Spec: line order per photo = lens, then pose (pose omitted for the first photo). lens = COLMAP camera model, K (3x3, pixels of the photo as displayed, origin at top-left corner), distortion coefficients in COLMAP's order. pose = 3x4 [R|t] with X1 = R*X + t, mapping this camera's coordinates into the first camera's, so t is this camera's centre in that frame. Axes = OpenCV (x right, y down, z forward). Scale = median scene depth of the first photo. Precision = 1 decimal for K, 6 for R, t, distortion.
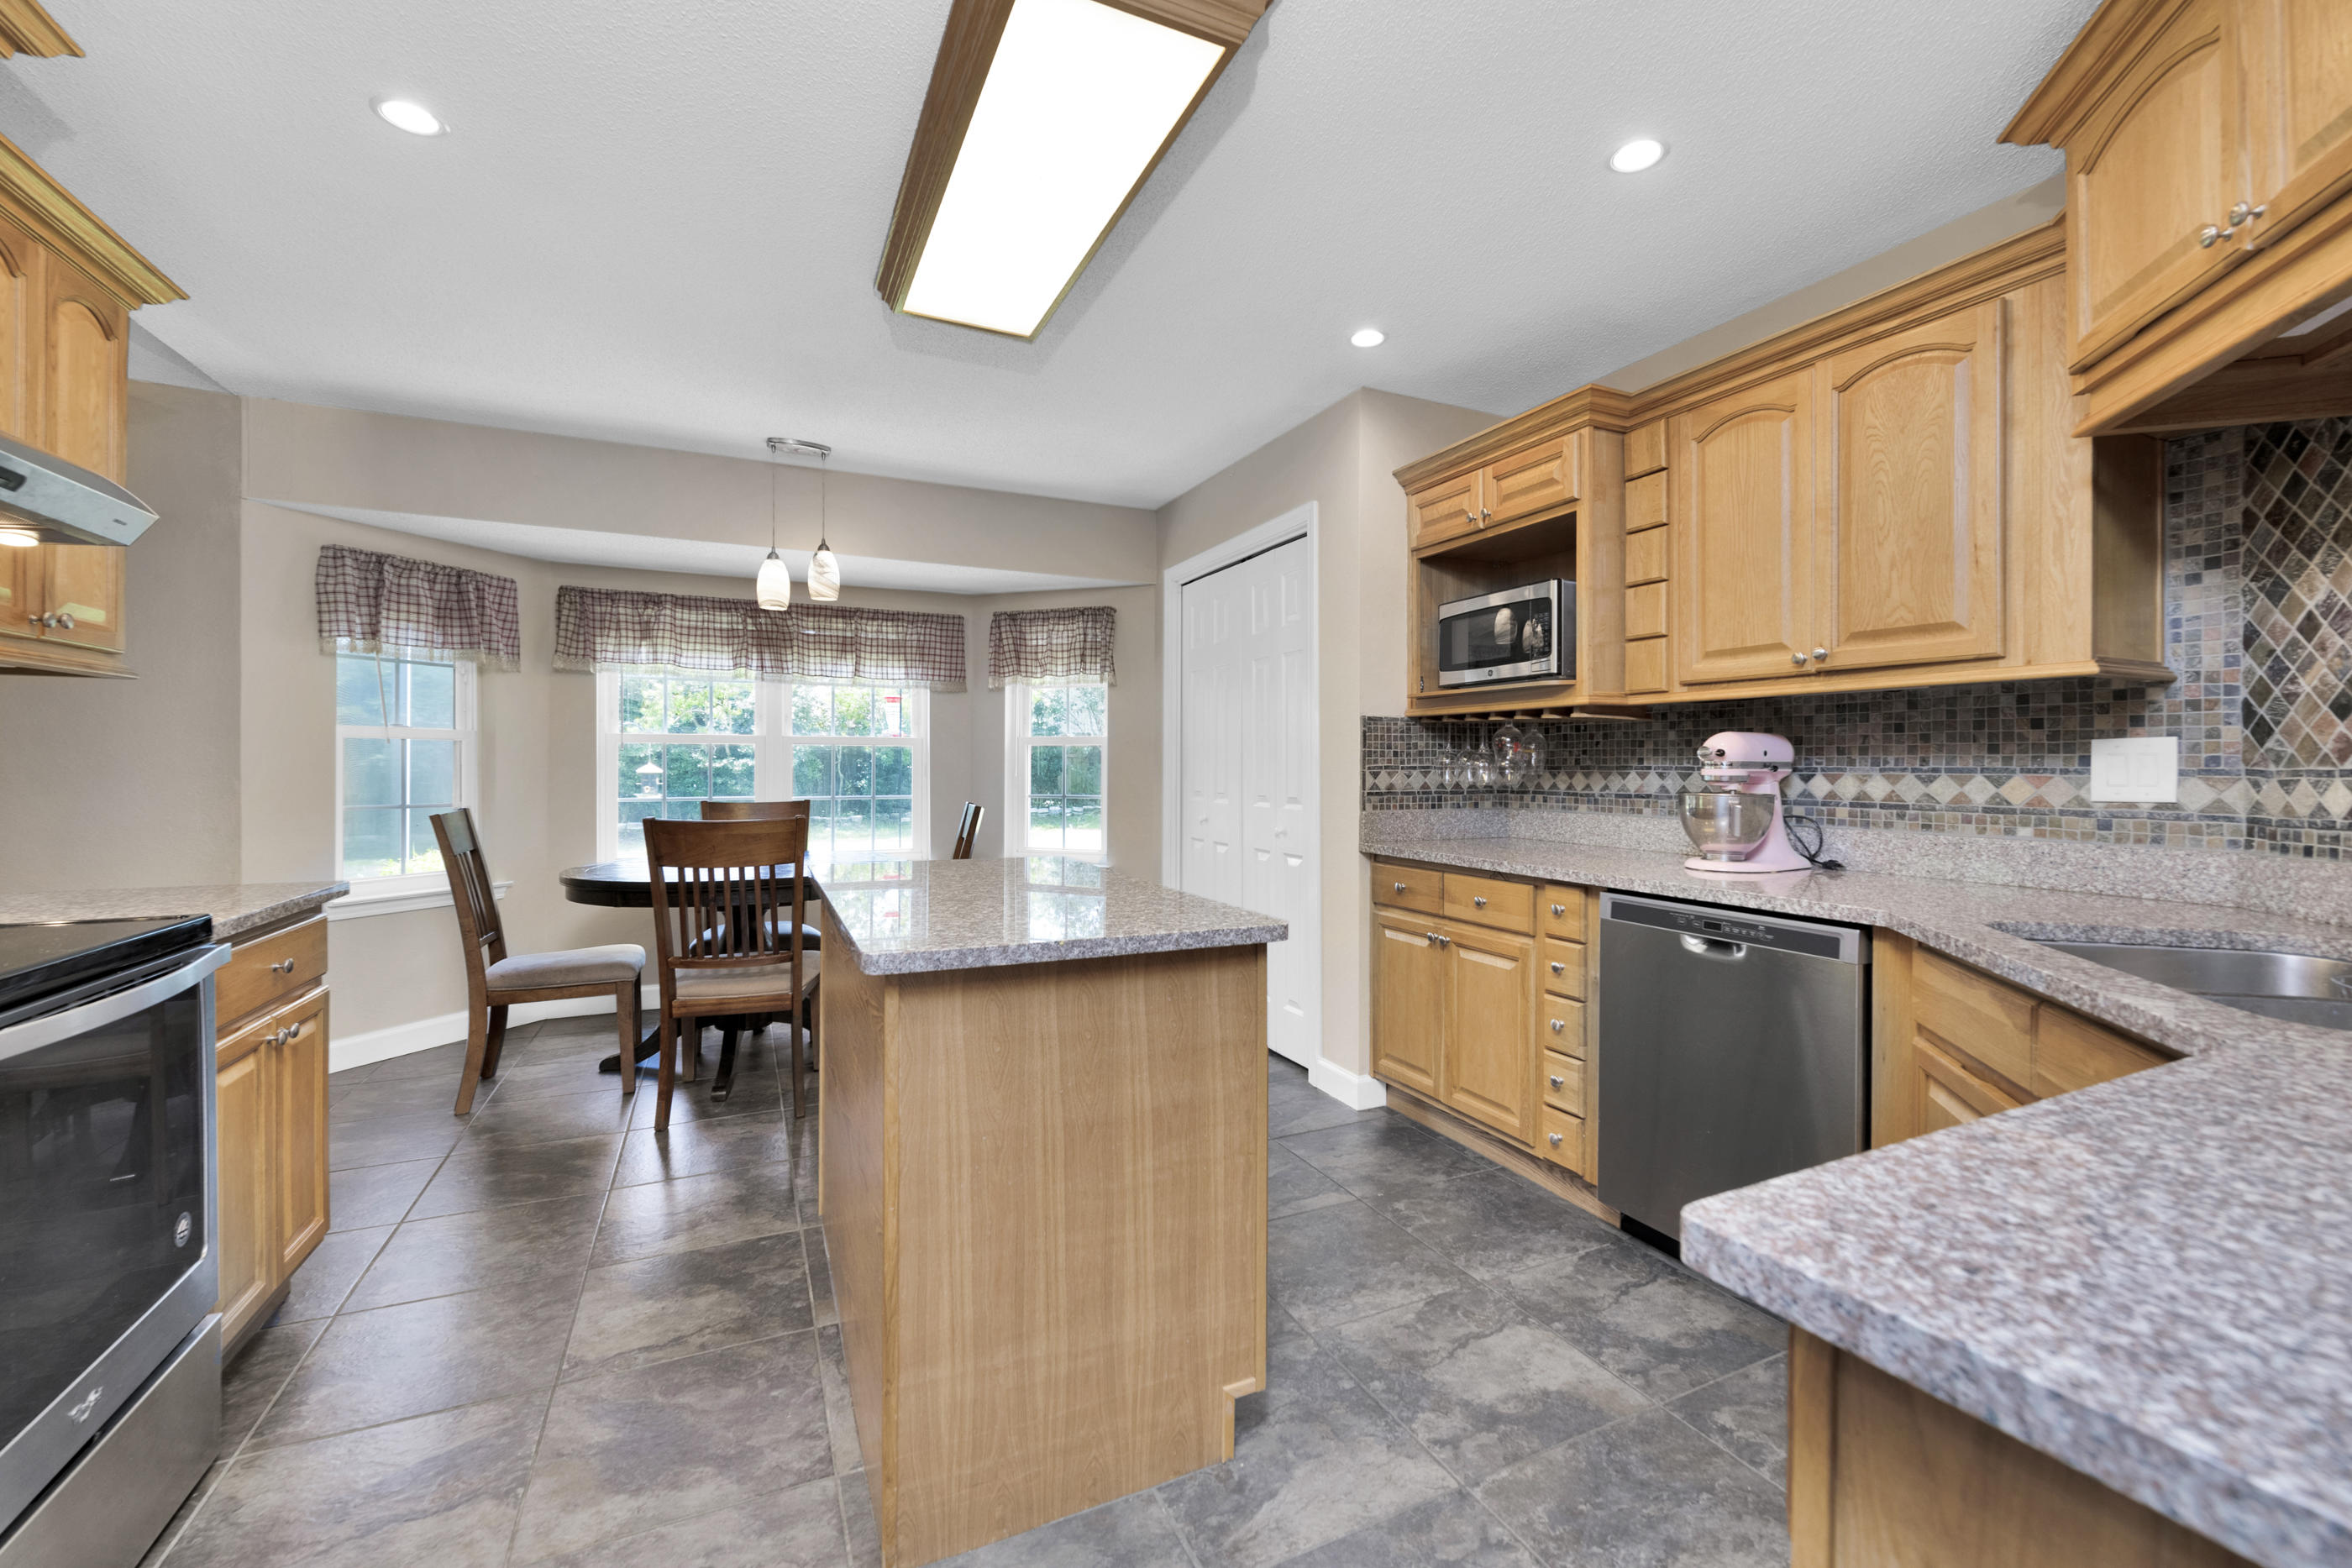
lens RADIAL K [[973.5, 0, 1208.2], [0, 973.5, 765.6], [0, 0, 1]] dist [0.001360, -0.002155]
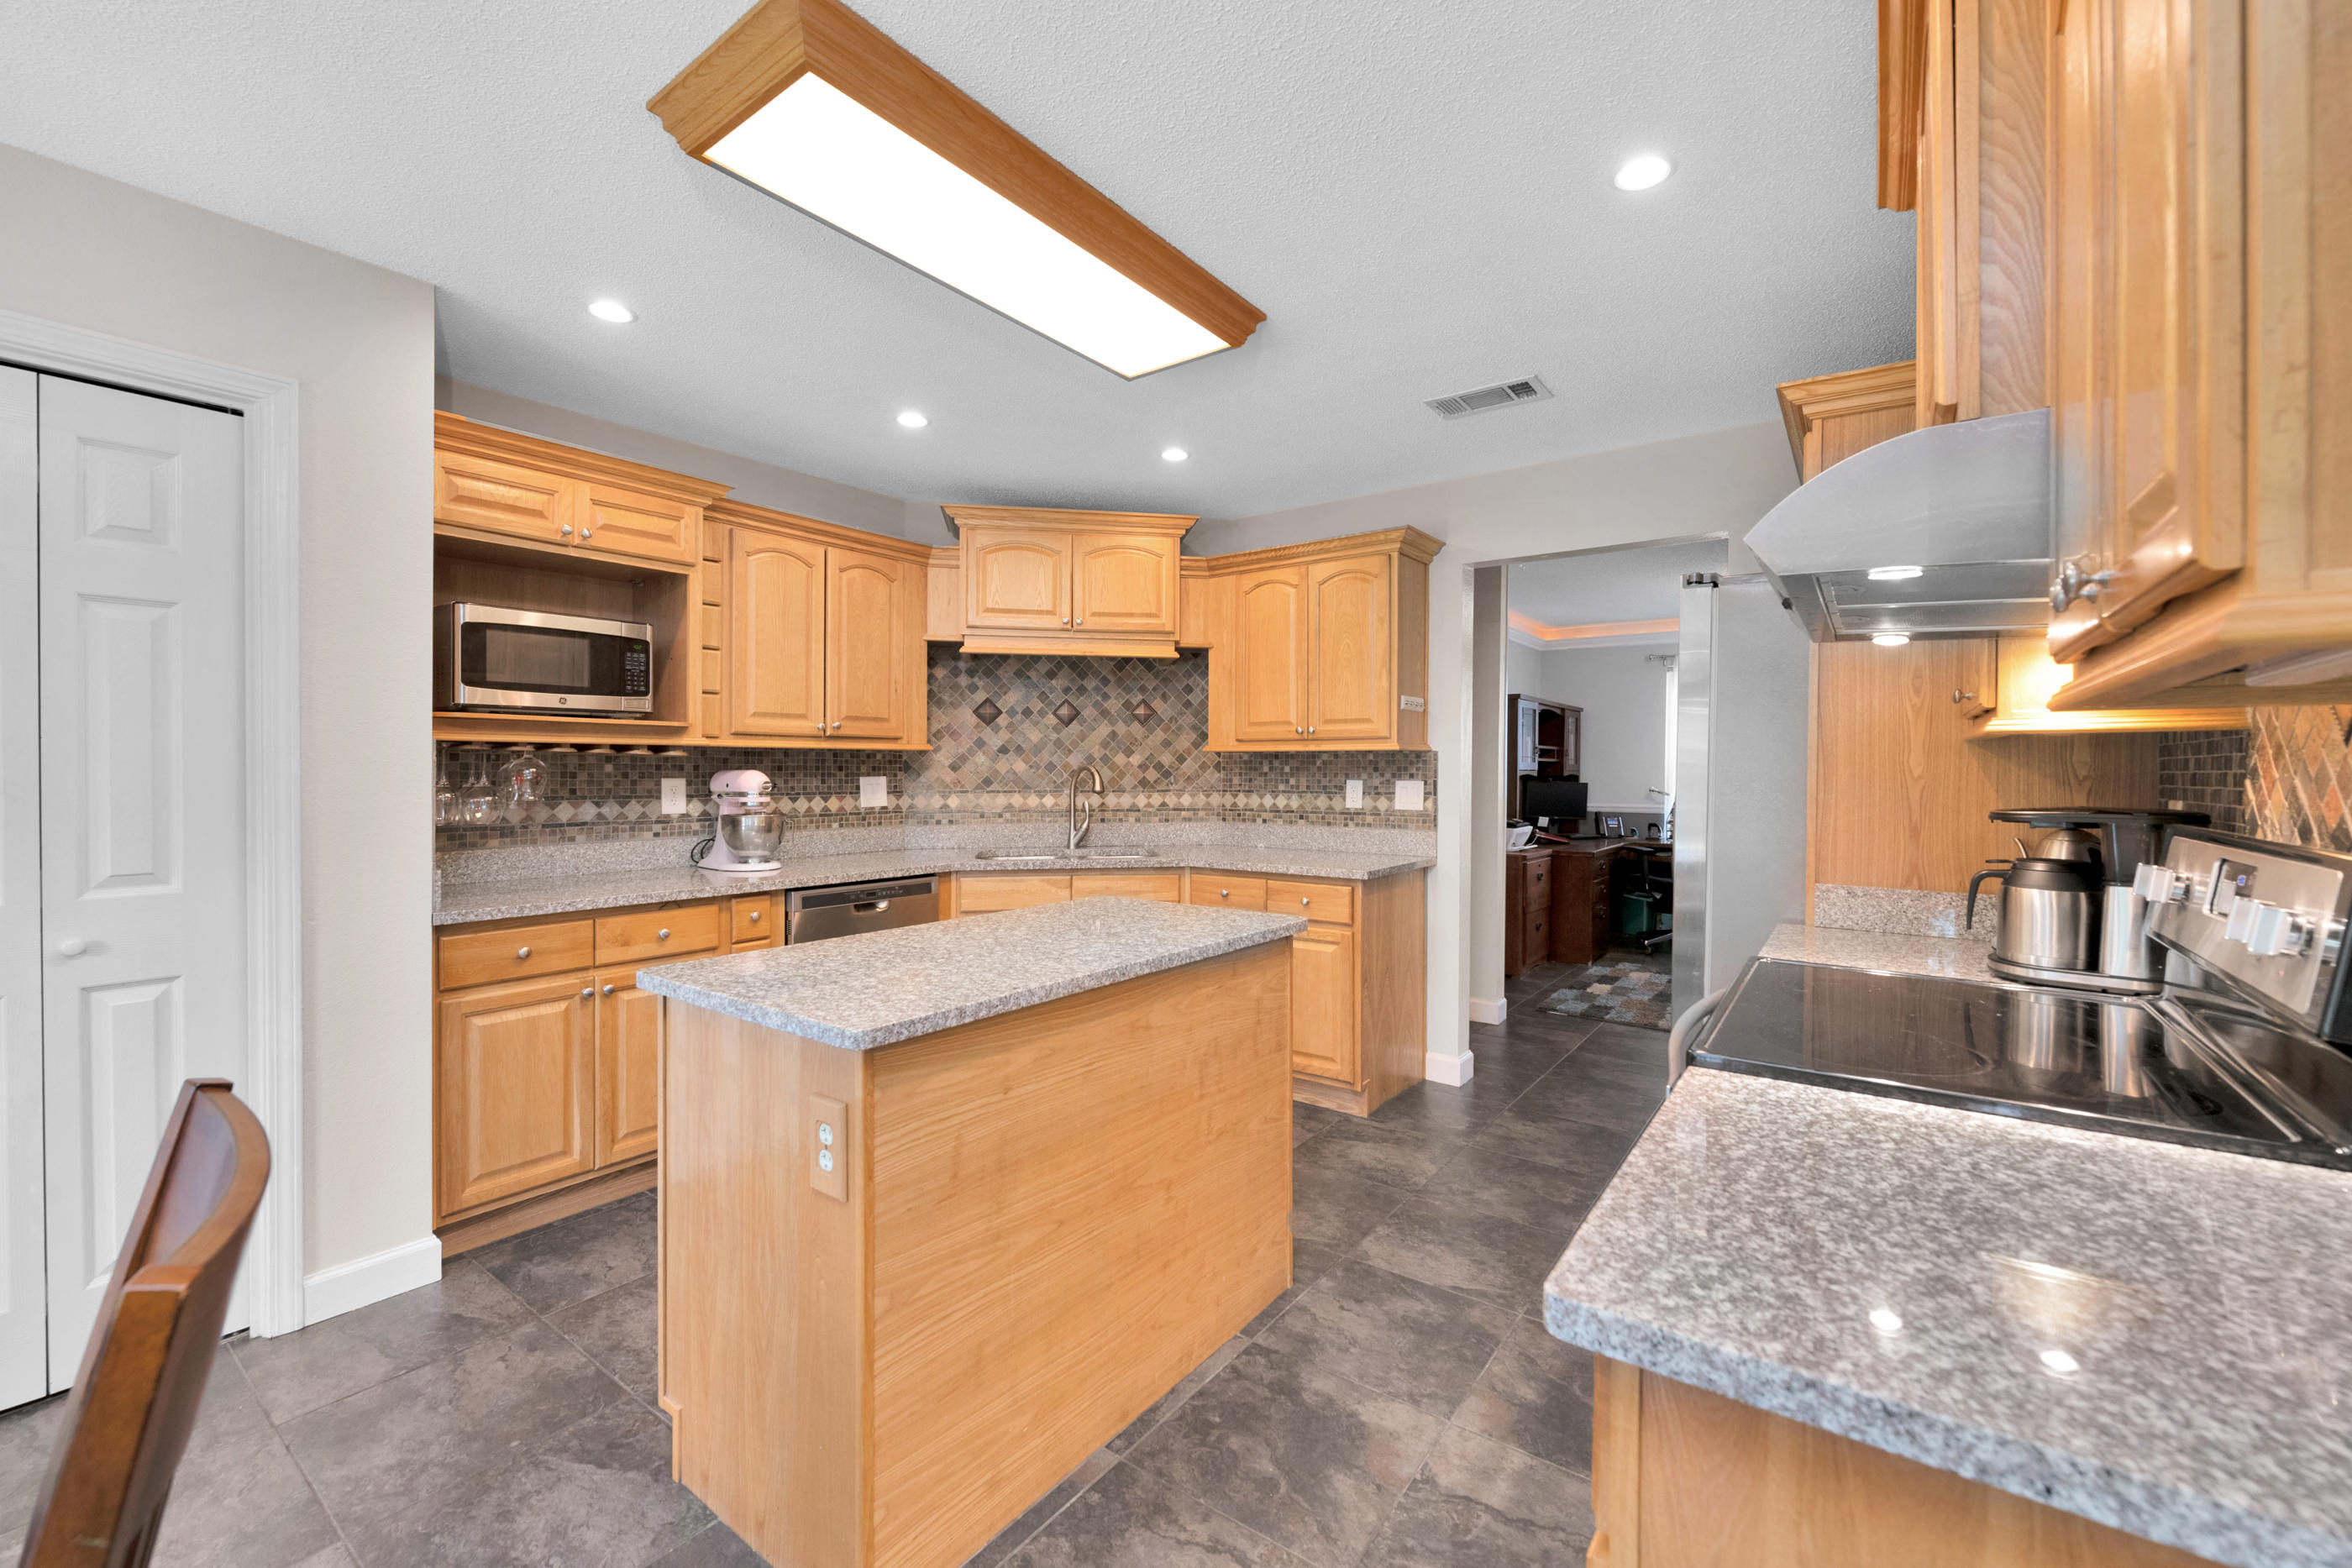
lens RADIAL K [[973.5, 0, 1191.9], [0, 973.5, 779.3], [0, 0, 1]] dist [0.001360, -0.002155]
pose [[-0.487430, -0.015005, 0.873033, -1.011222], [-0.005002, 0.999884, 0.014393, -0.046023], [-0.873148, 0.002649, -0.487448, 1.158525]]
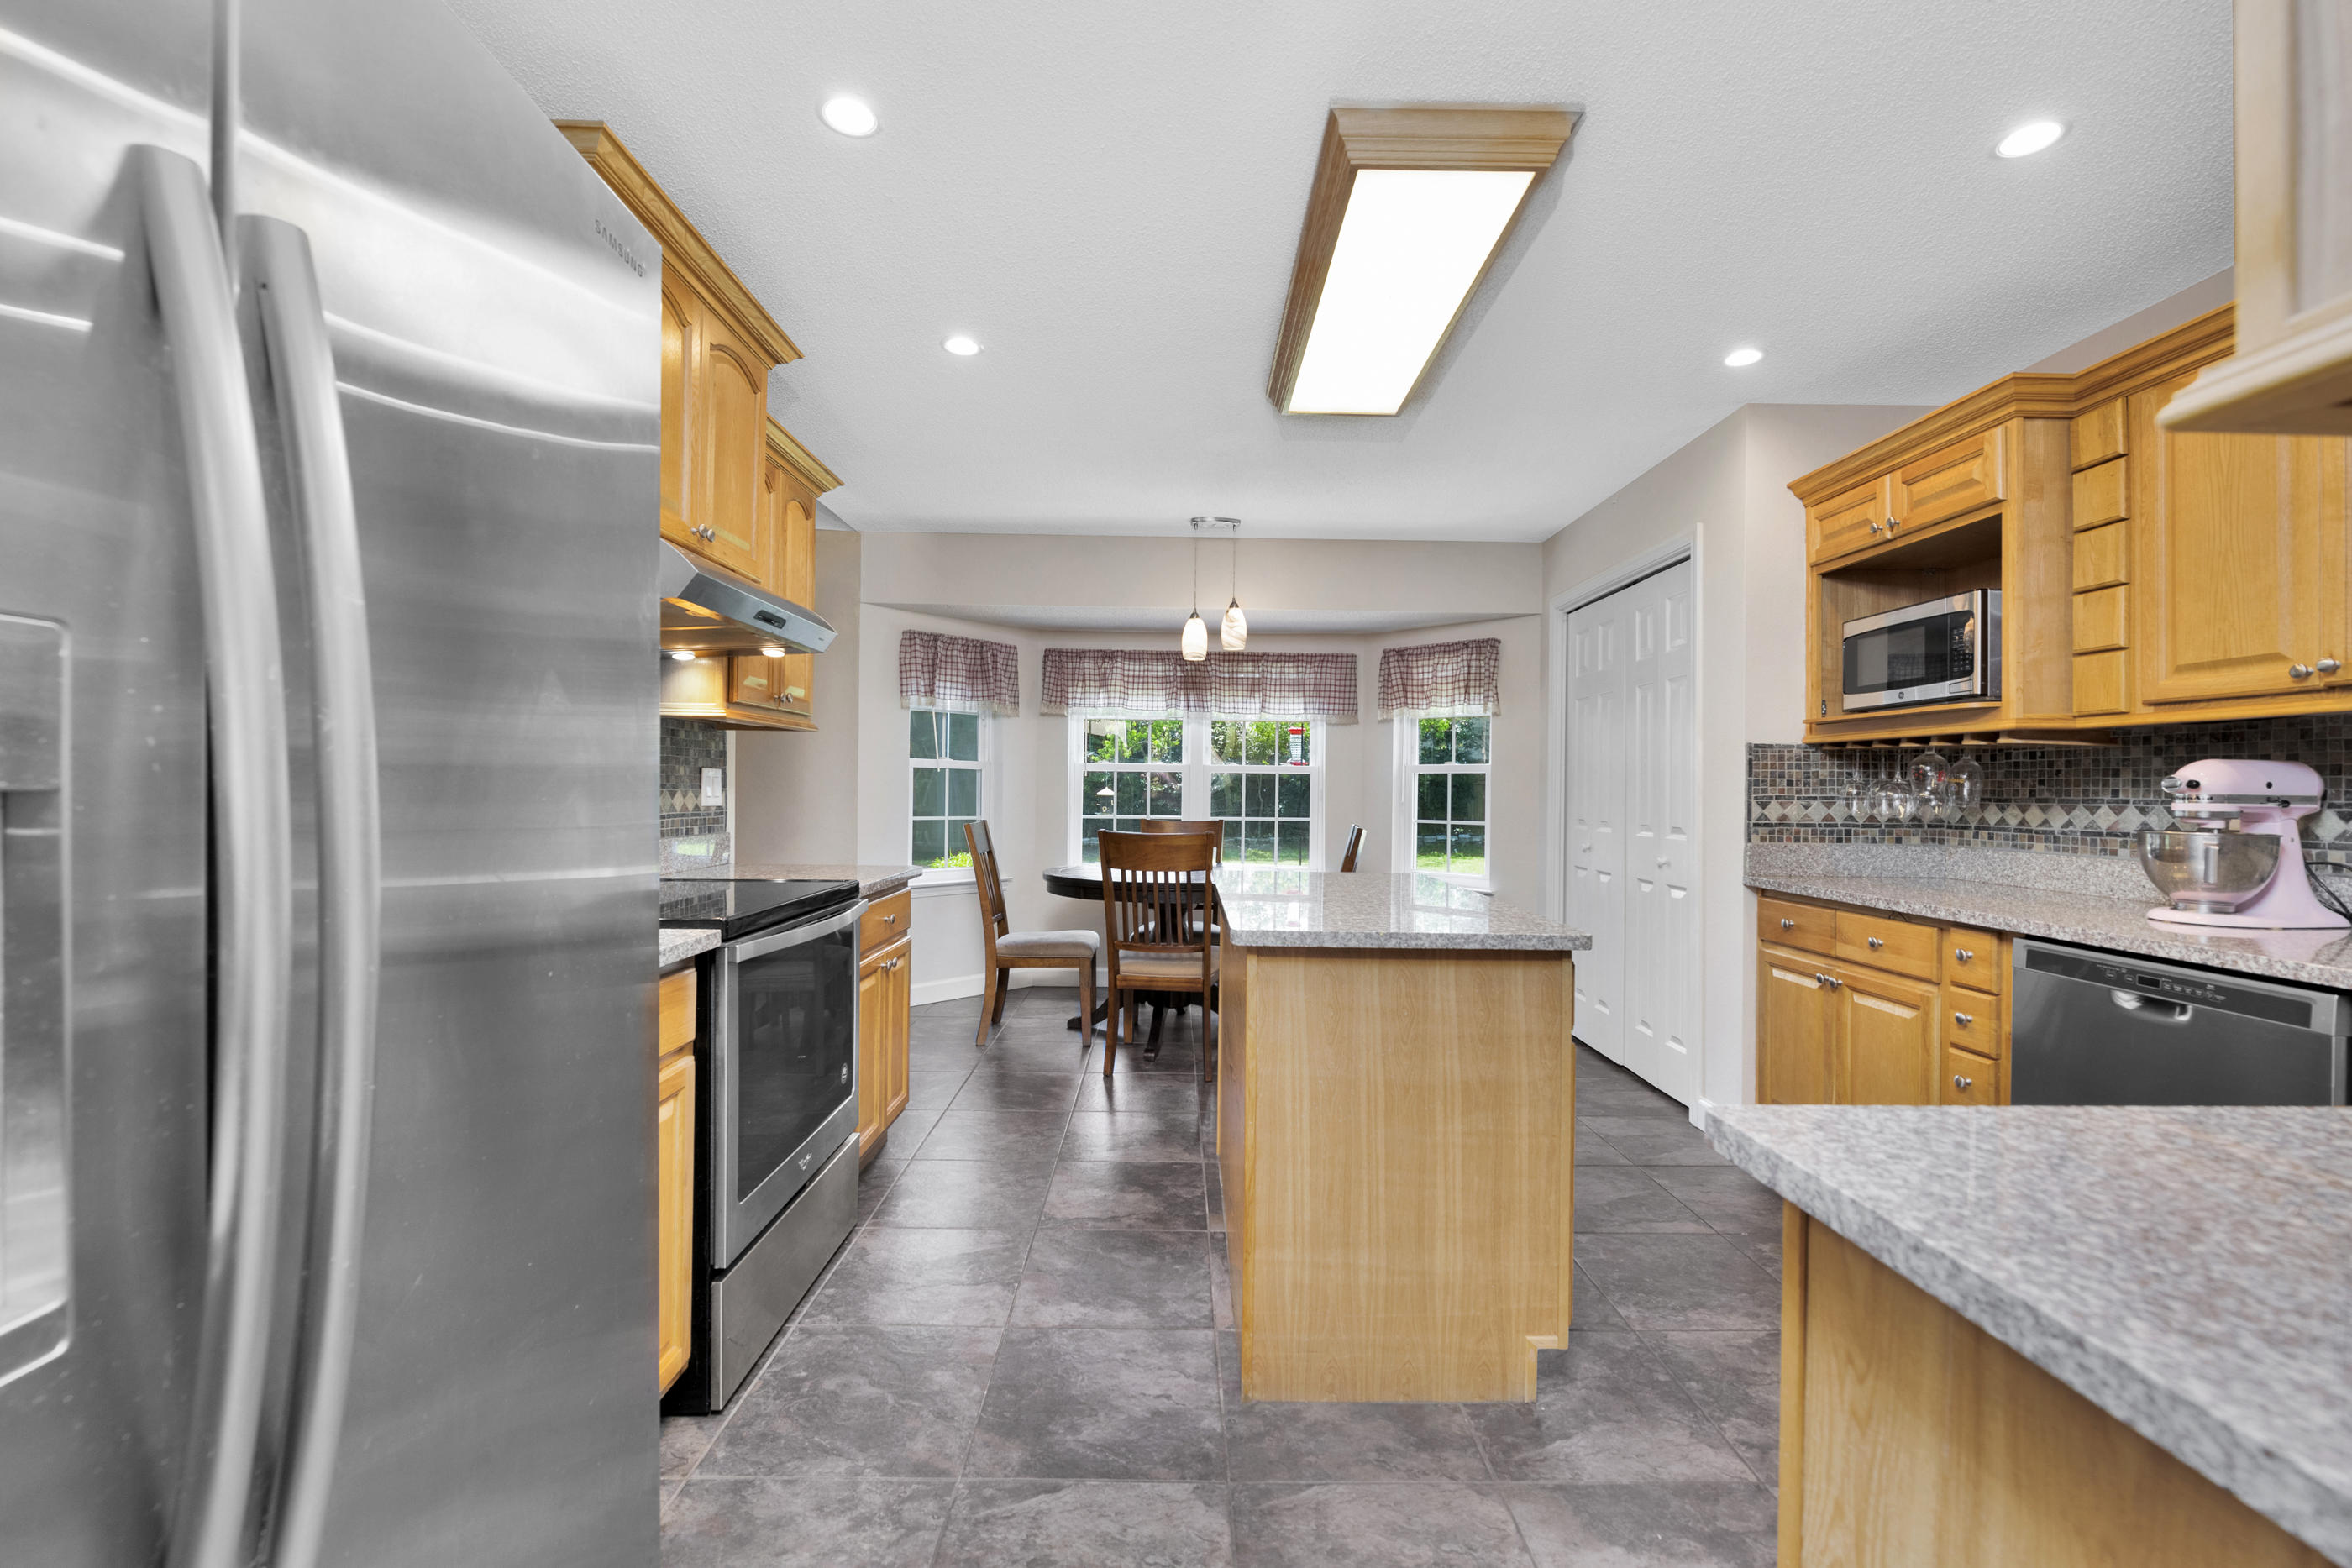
lens RADIAL K [[984.0, 0, 1184.7], [0, 984.0, 784.5], [0, 0, 1]] dist [-0.000495, -0.000851]
pose [[0.902837, 0.006031, -0.429942, 0.099835], [-0.009328, 0.999941, -0.005562, 0.000033], [0.429883, 0.009032, 0.902840, -0.152453]]
